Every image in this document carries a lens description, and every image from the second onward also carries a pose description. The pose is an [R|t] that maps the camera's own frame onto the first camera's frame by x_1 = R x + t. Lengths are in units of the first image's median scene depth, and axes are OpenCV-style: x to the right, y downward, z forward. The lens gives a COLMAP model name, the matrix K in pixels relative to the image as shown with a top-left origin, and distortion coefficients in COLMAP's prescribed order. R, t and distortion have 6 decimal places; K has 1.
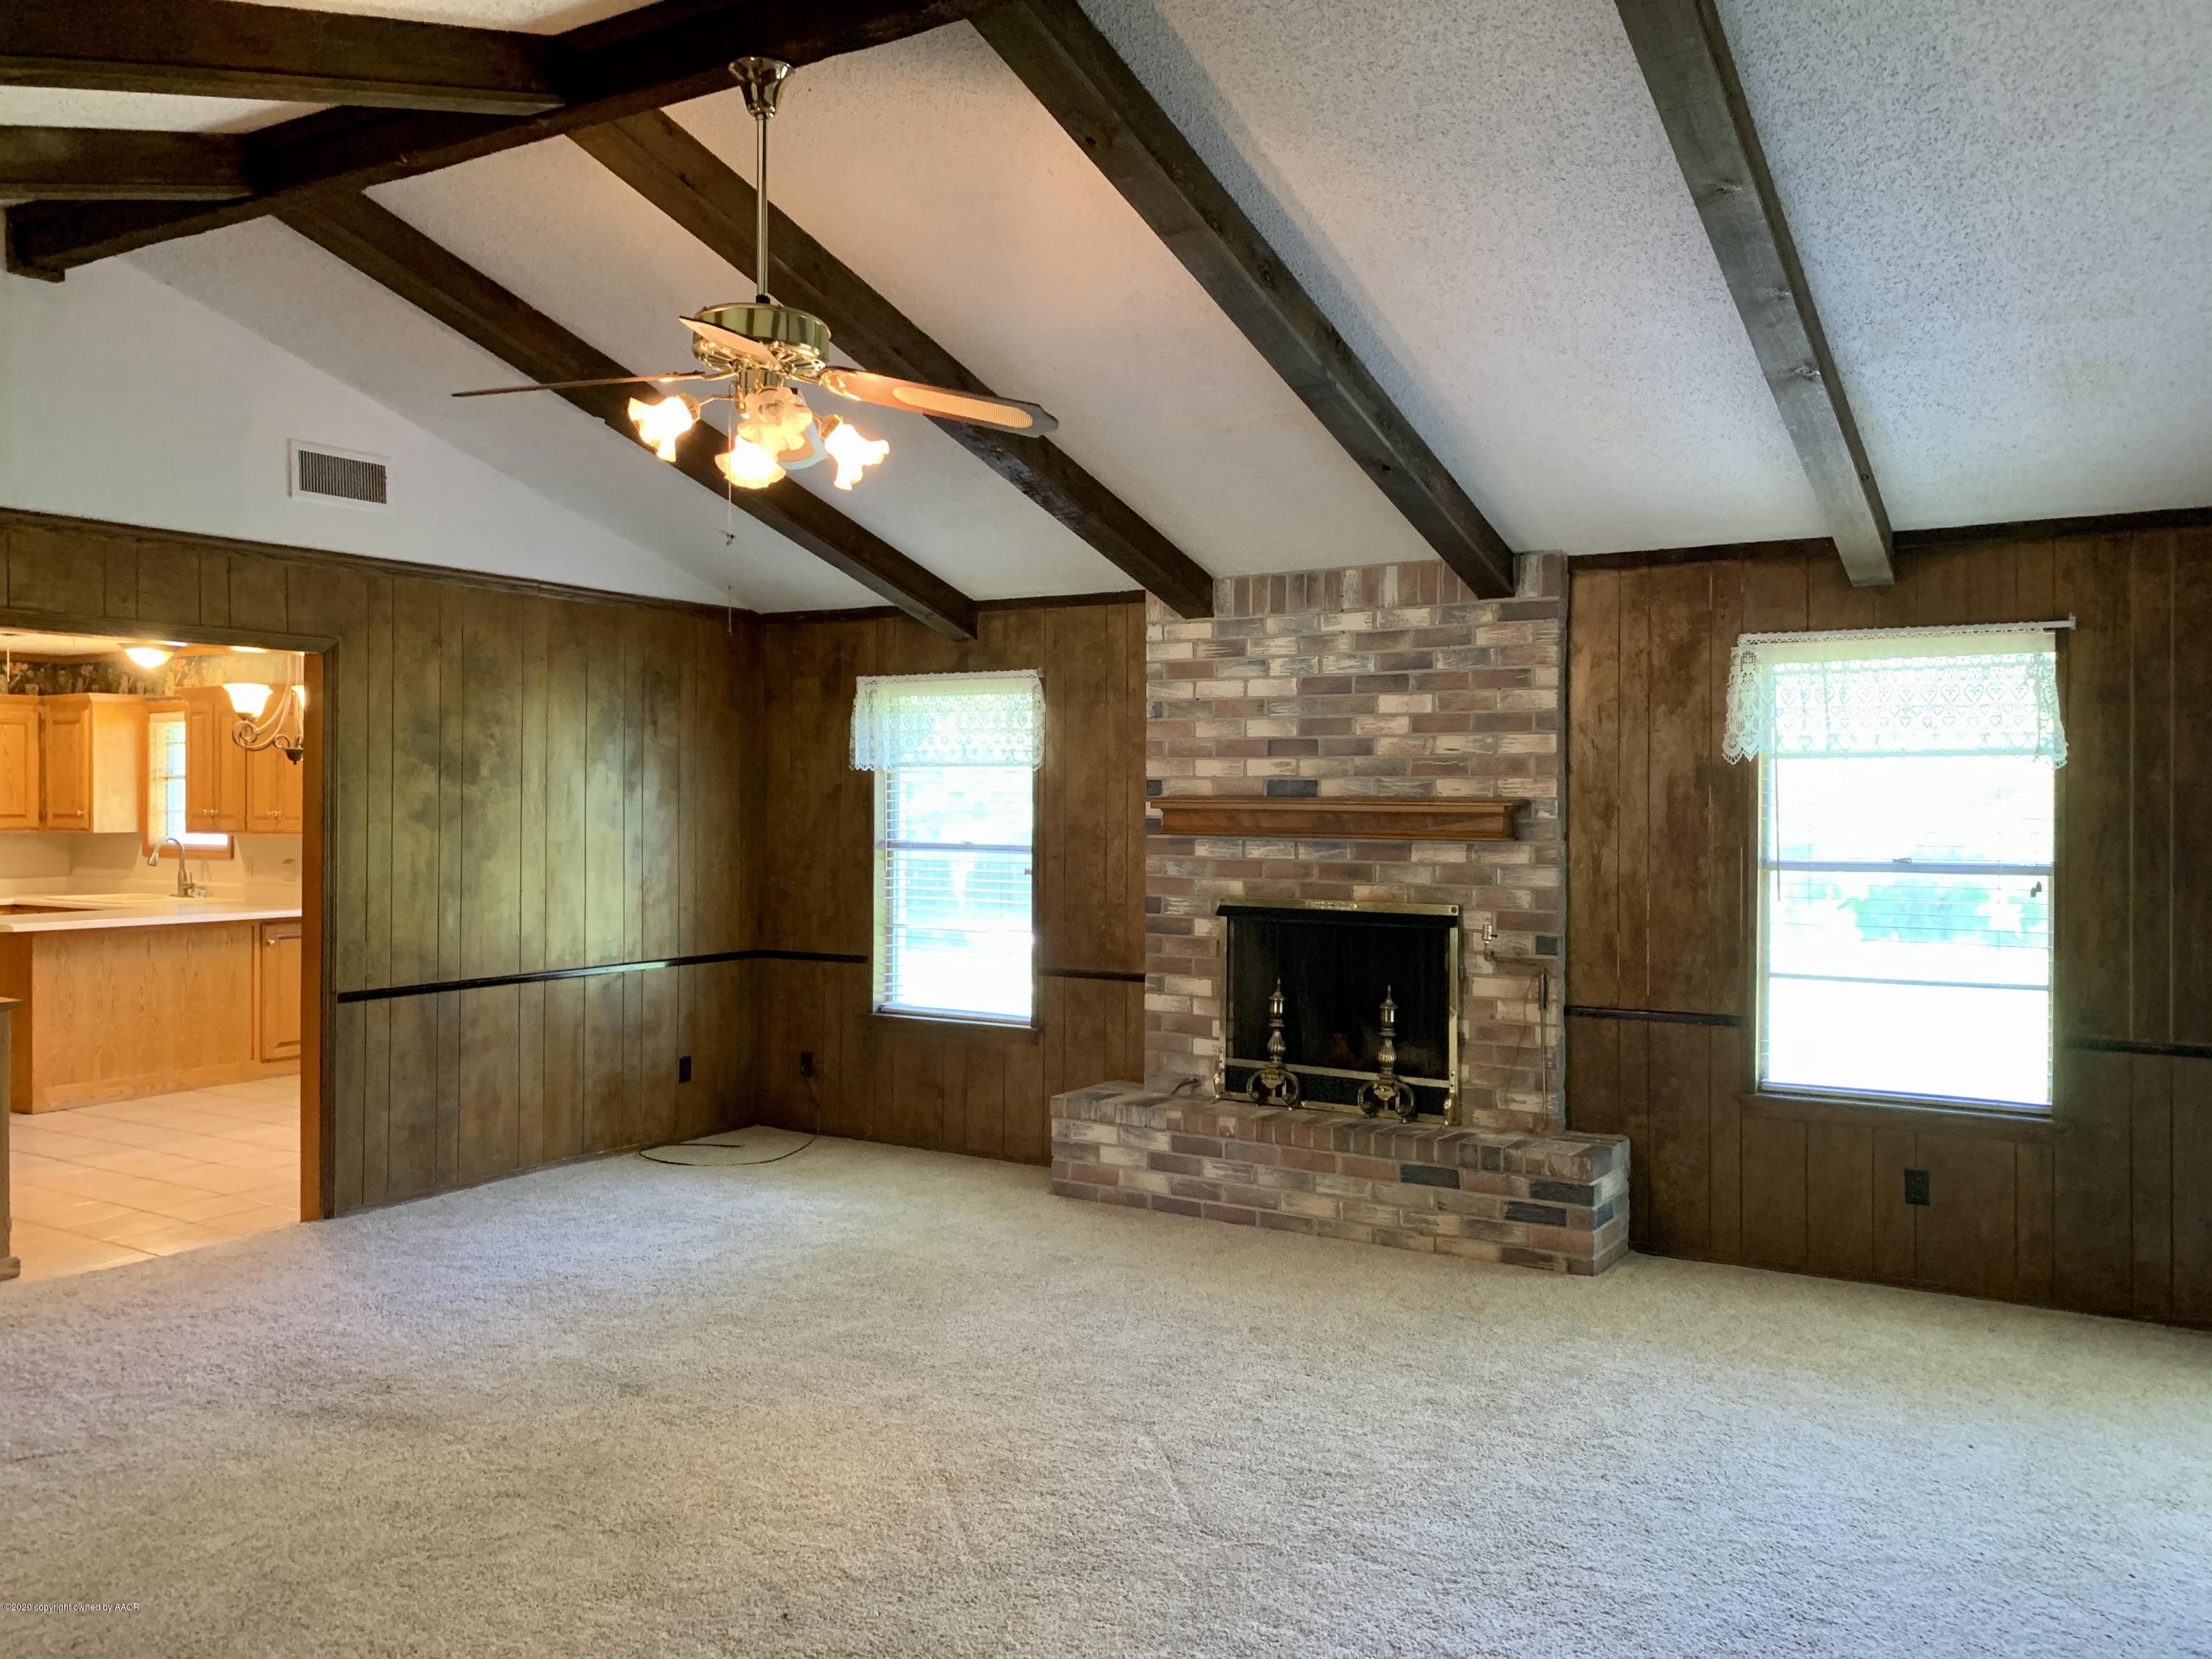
lens RADIAL K [[1730.9, 0, 1145.9], [0, 1730.9, 834.3], [0, 0, 1]] dist [0.042025, -0.053753]
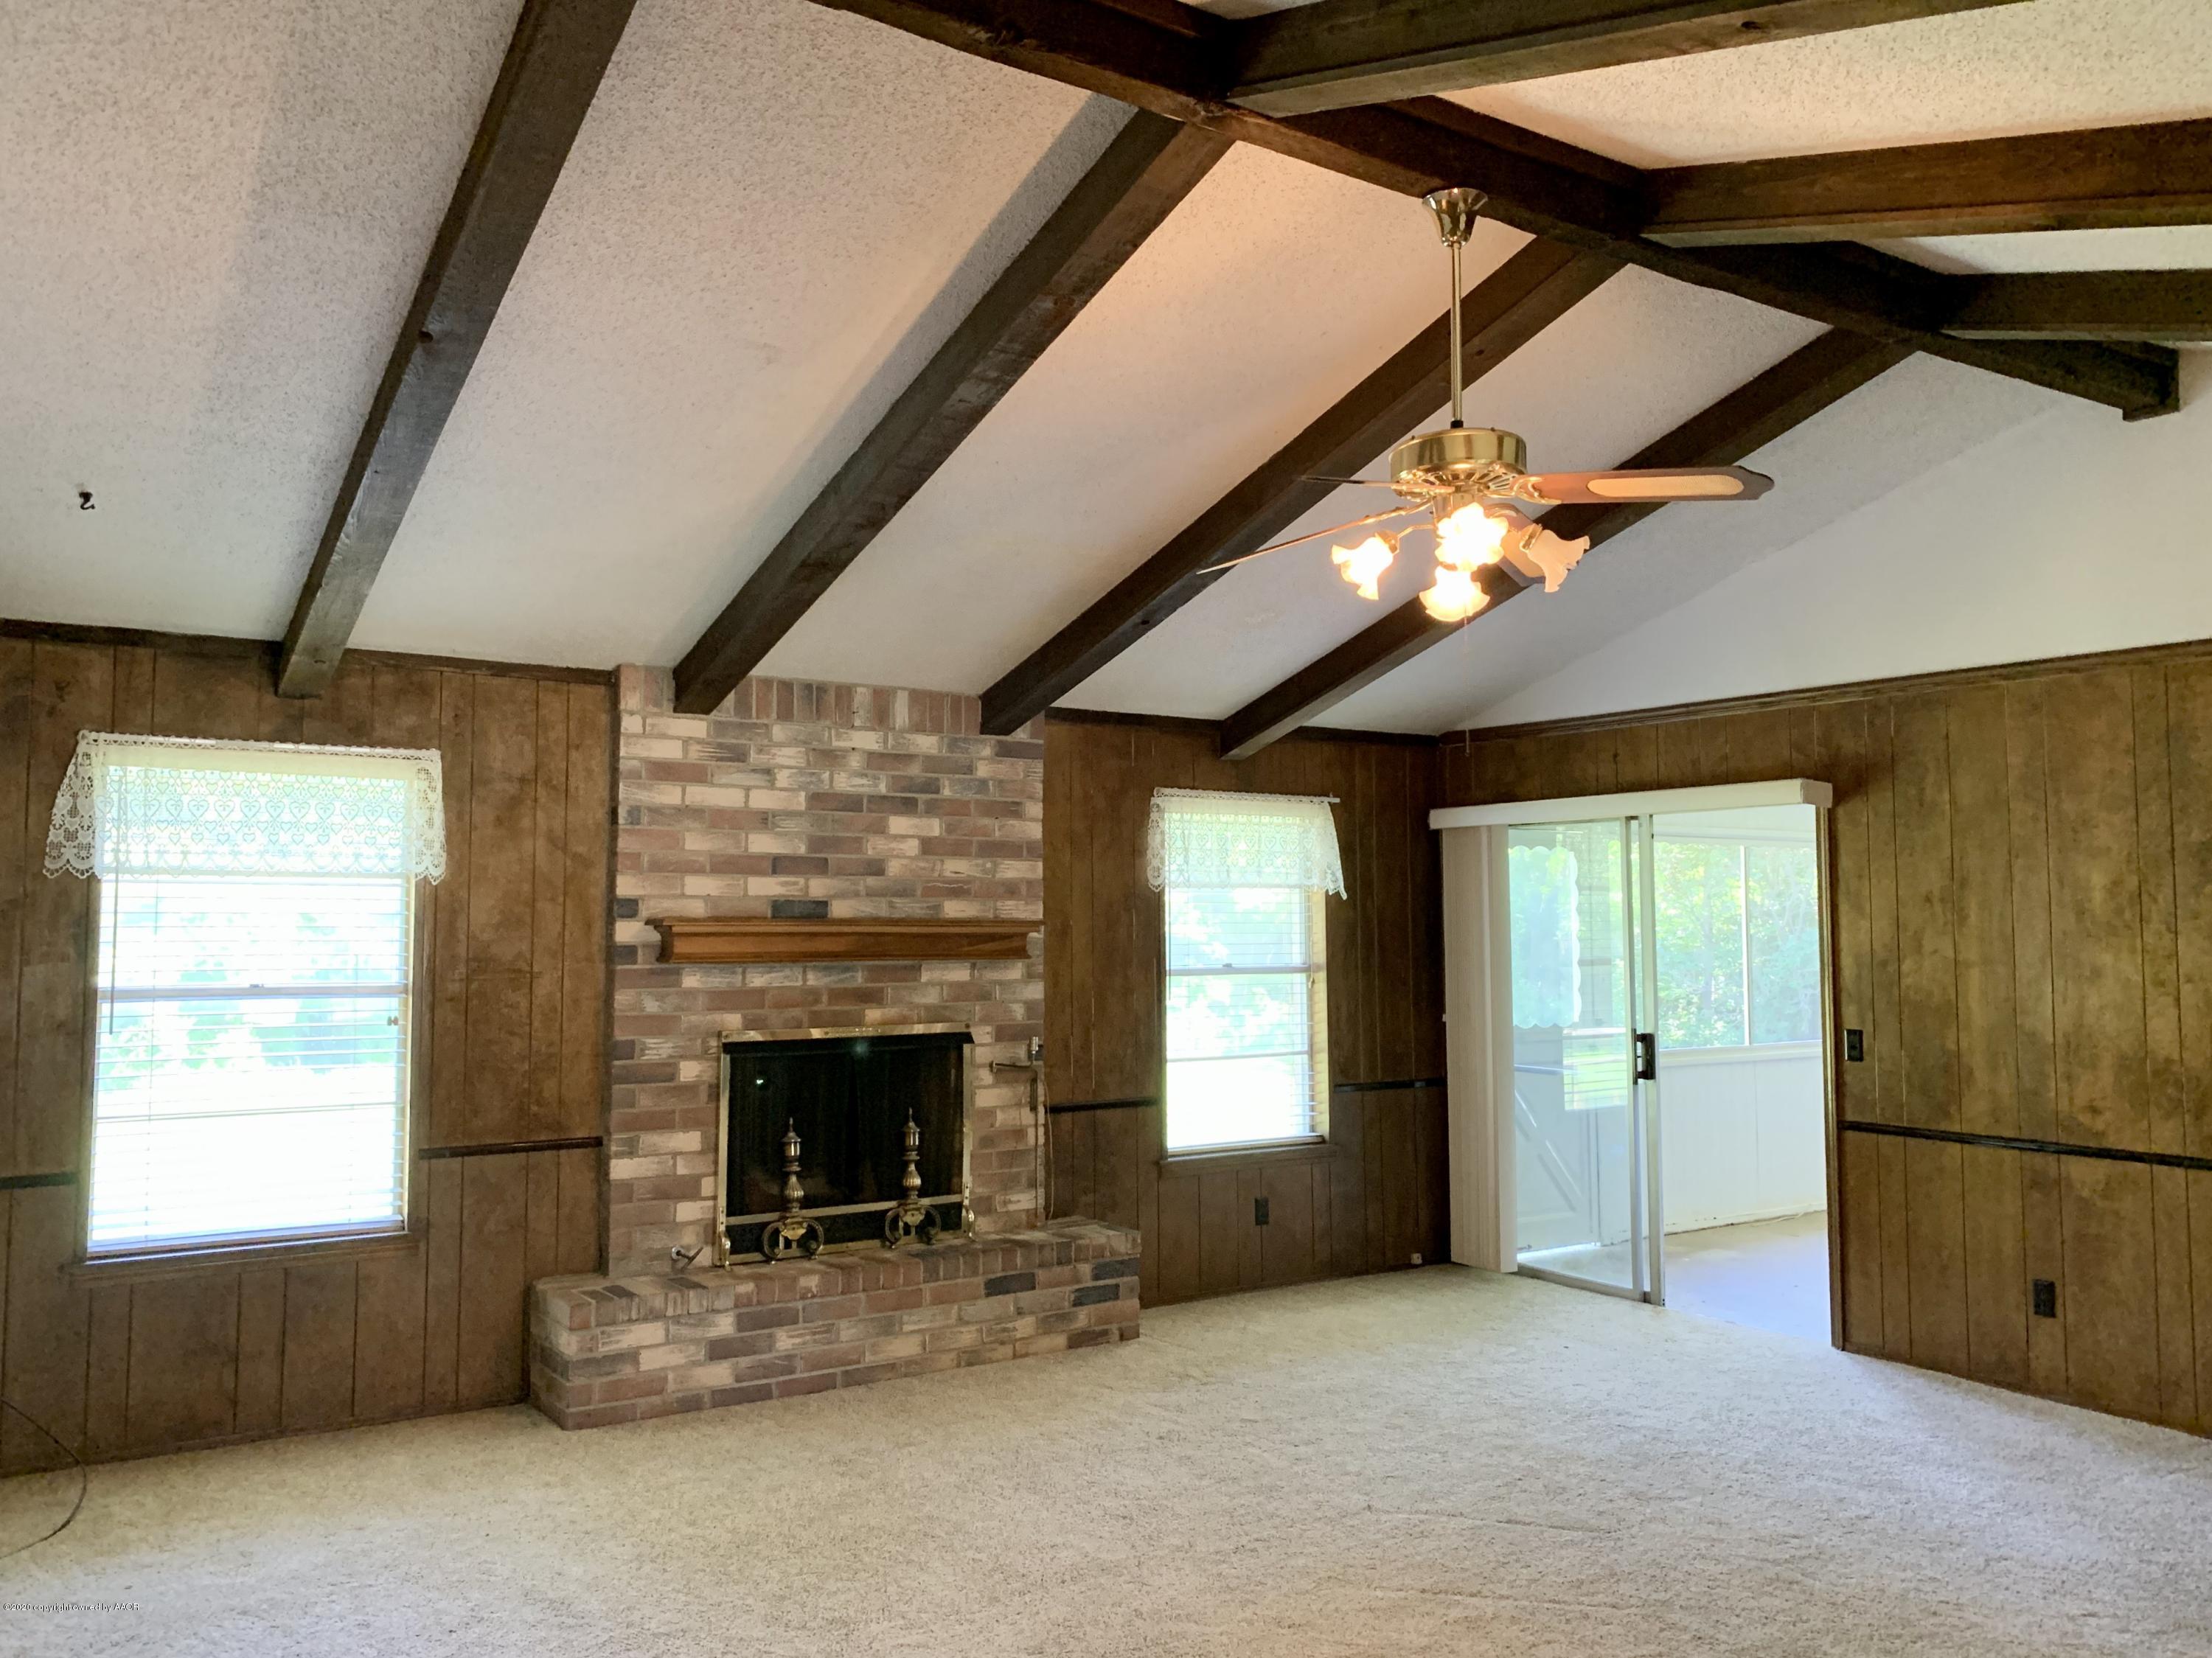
lens RADIAL K [[1730.8, 0, 1156.1], [0, 1730.8, 830.7], [0, 0, 1]] dist [0.042025, -0.053753]
pose [[0.411411, 0.046017, 0.910287, -0.739803], [0.020627, 0.997999, -0.059773, -0.009836], [-0.911216, 0.043368, 0.409639, 0.472006]]
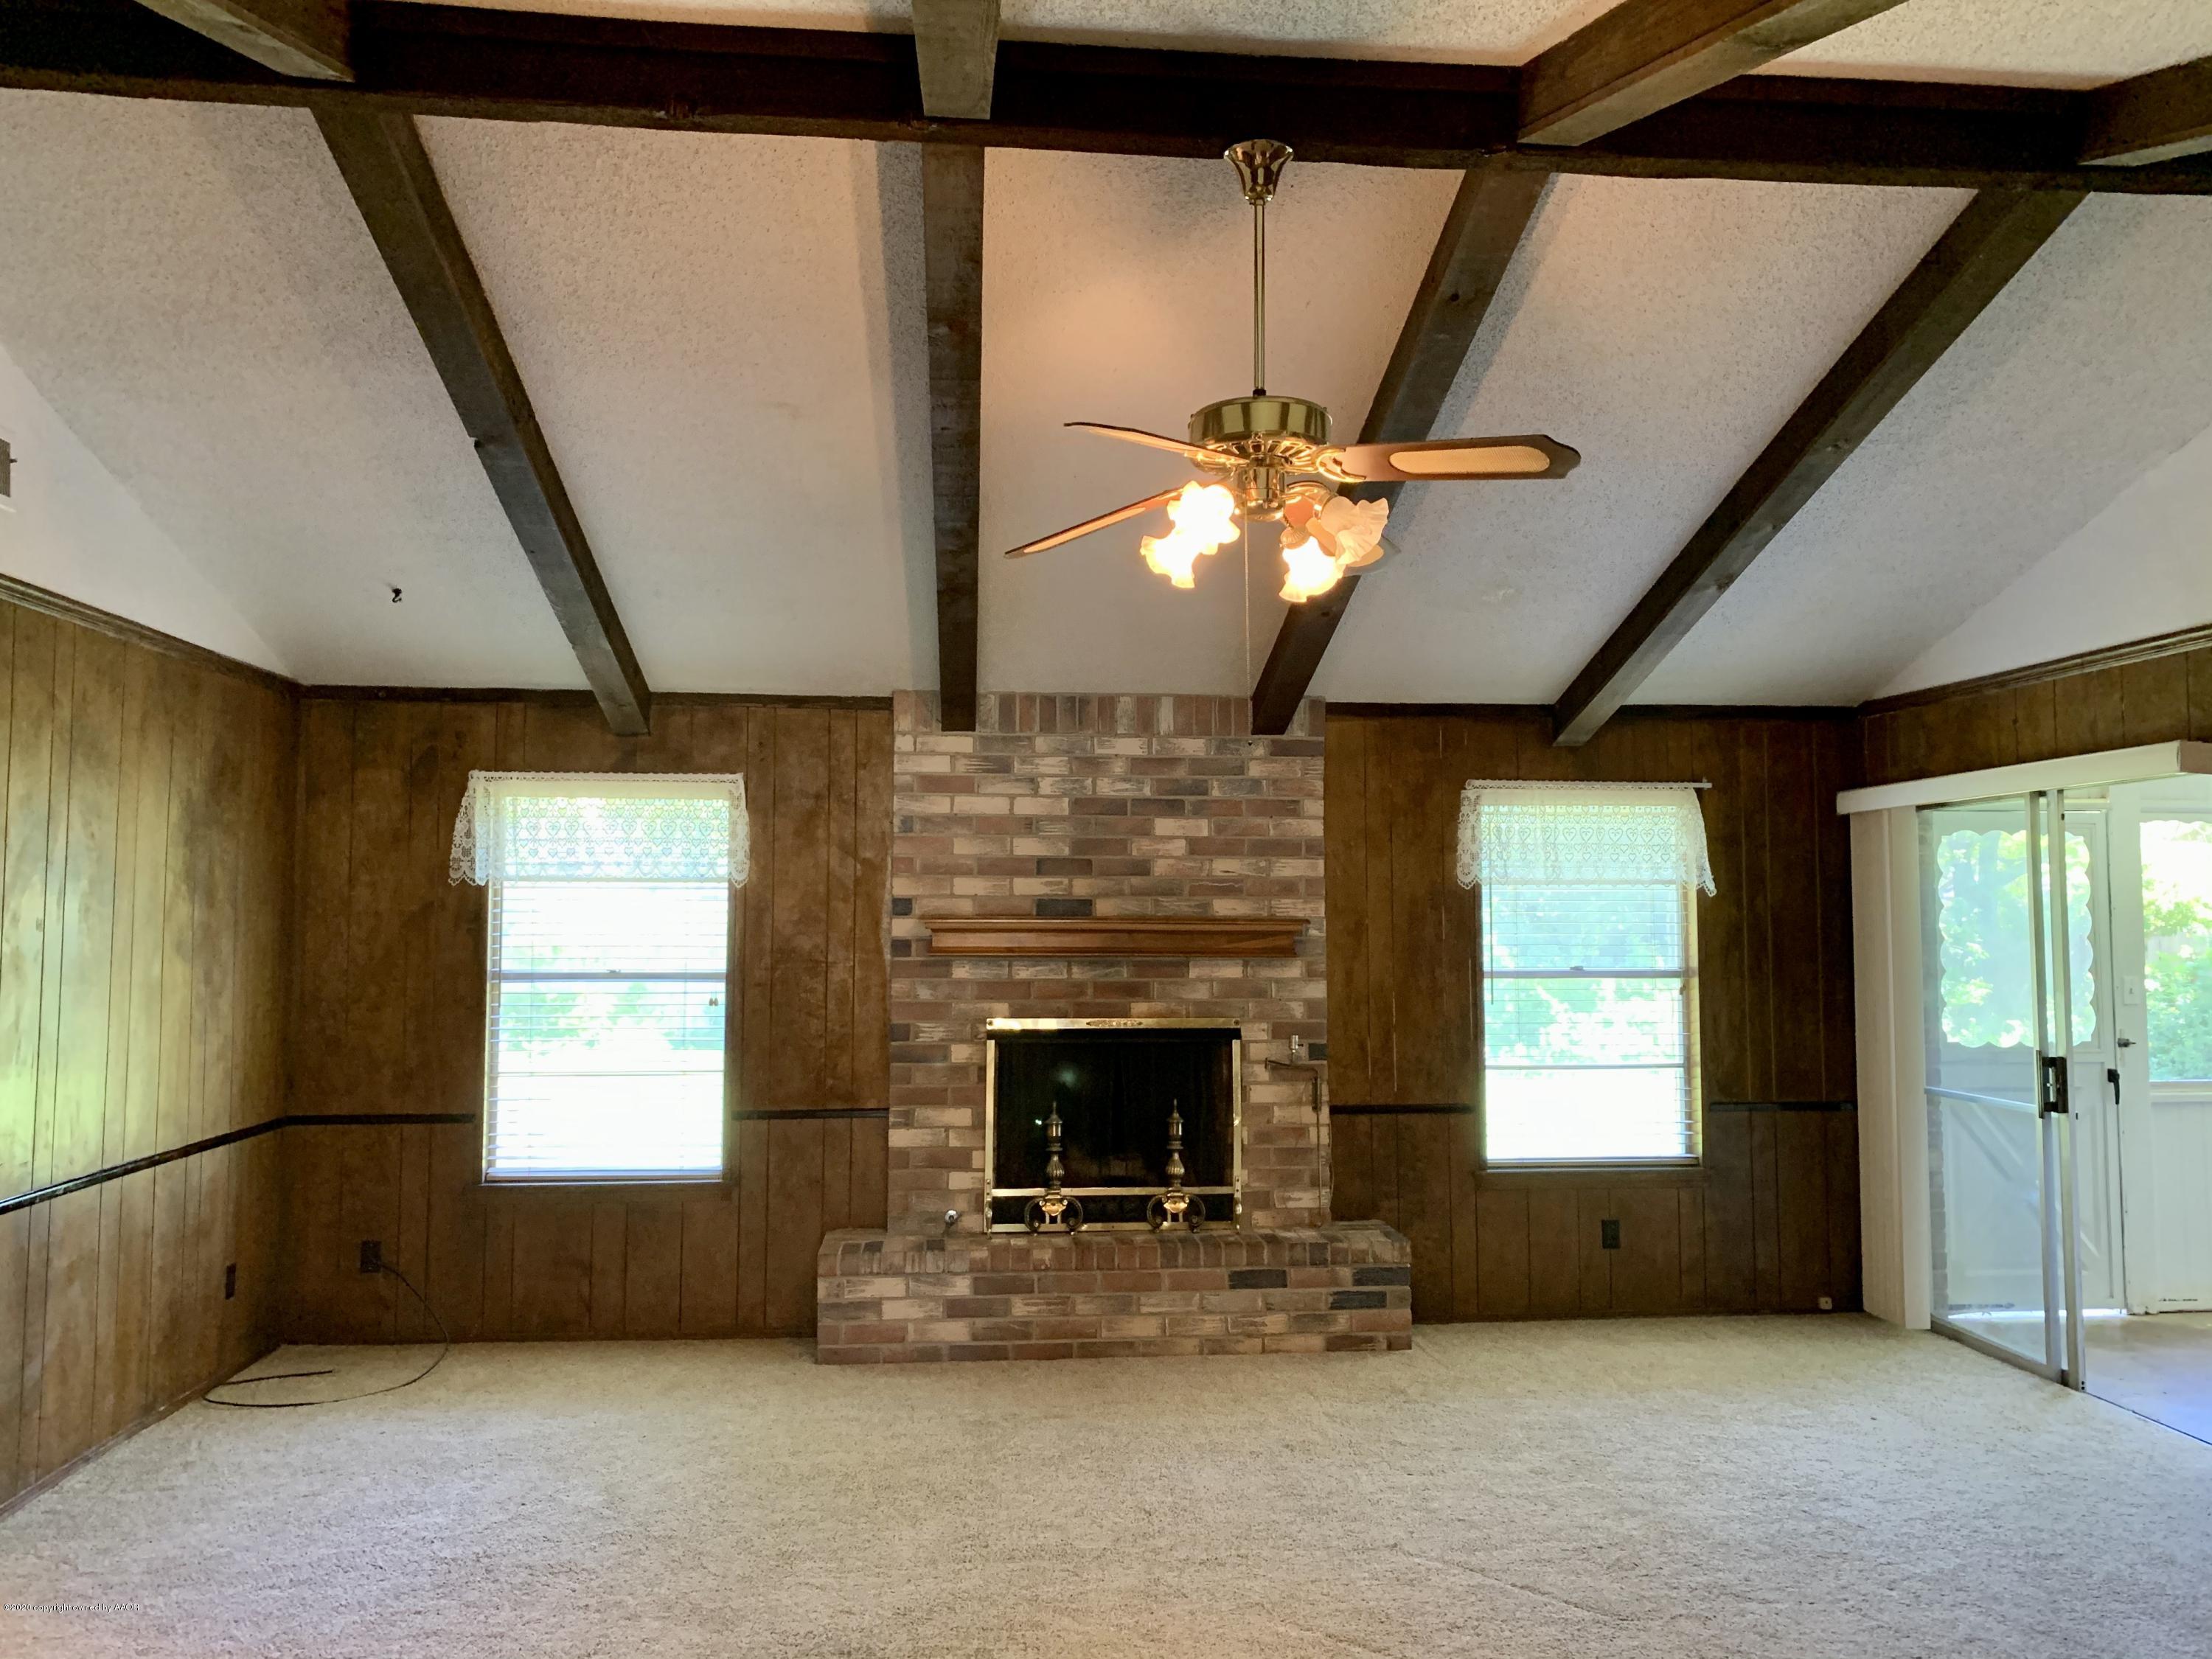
lens RADIAL K [[1730.9, 0, 1148.5], [0, 1730.9, 812.8], [0, 0, 1]] dist [0.042025, -0.053753]
pose [[0.793281, 0.033623, 0.607926, -0.522300], [0.013841, 0.997220, -0.073214, -0.007911], [-0.608698, 0.066494, 0.790611, 0.188179]]
